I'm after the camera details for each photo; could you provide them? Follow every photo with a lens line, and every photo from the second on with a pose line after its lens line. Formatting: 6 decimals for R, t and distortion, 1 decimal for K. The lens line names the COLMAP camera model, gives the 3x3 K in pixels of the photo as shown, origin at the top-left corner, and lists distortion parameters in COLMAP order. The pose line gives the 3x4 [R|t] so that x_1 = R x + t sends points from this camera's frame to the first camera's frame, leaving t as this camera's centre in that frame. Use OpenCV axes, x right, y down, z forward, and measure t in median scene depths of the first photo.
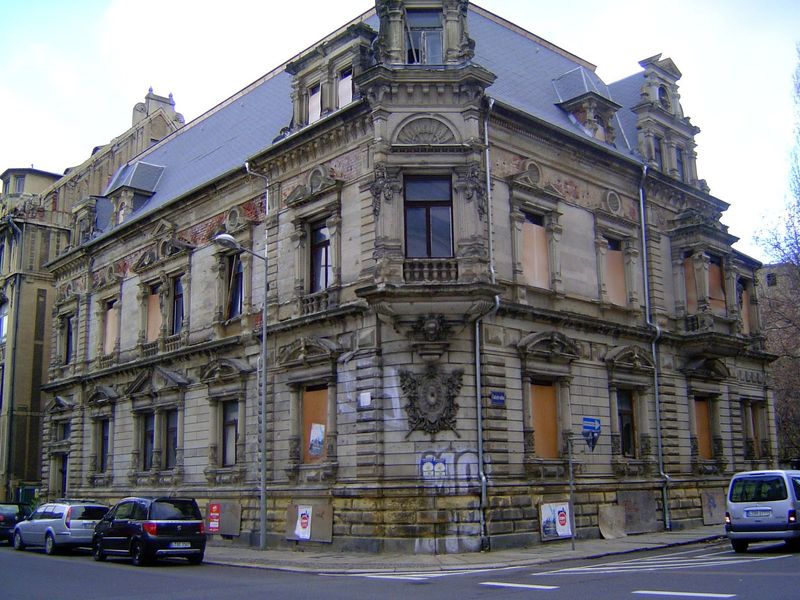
lens RADIAL K [[910.6, 0, 400.6], [0, 910.6, 299.6], [0, 0, 1]] dist [-0.144801, 0.000000]
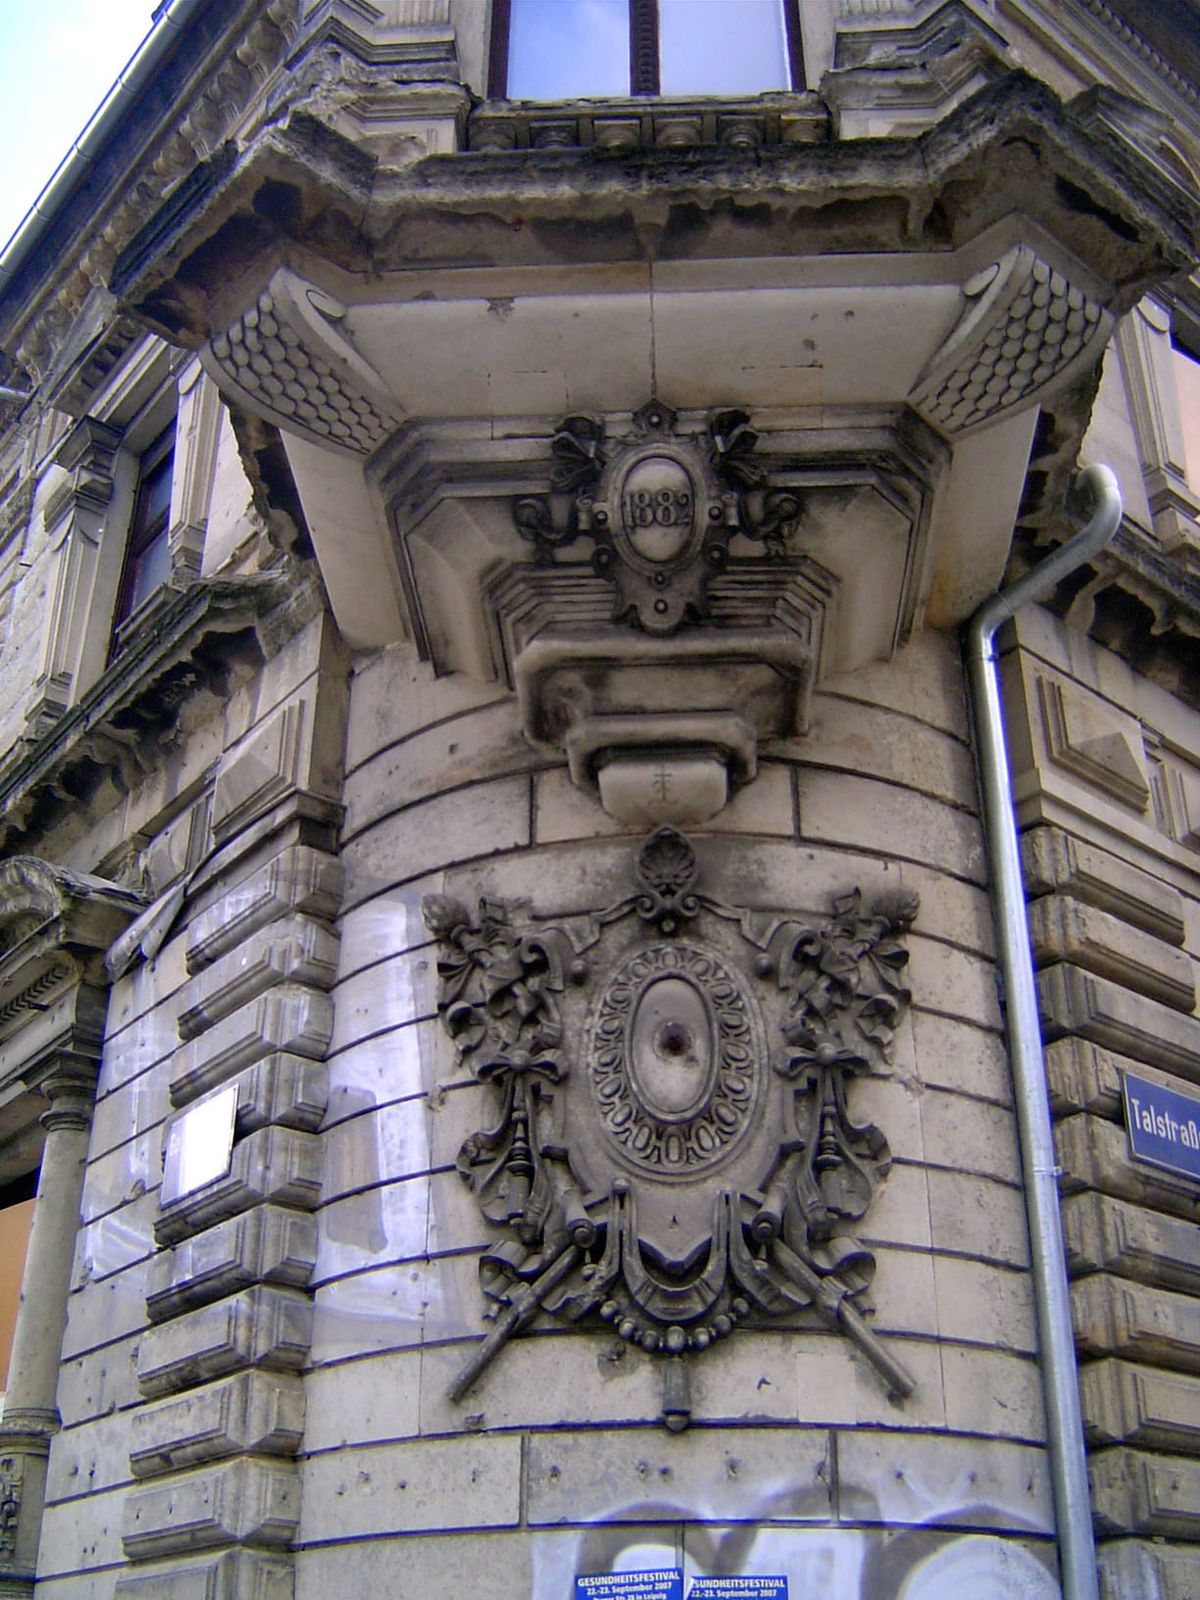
lens RADIAL K [[1821.1, 0, 597.9], [0, 1821.1, 805.7], [0, 0, 1]] dist [-0.144801, 0.000000]
pose [[0.997722, -0.014632, -0.065859, 0.040902], [-0.007162, 0.947712, -0.319047, 0.151453], [0.067084, 0.318792, 0.945448, 0.742019]]
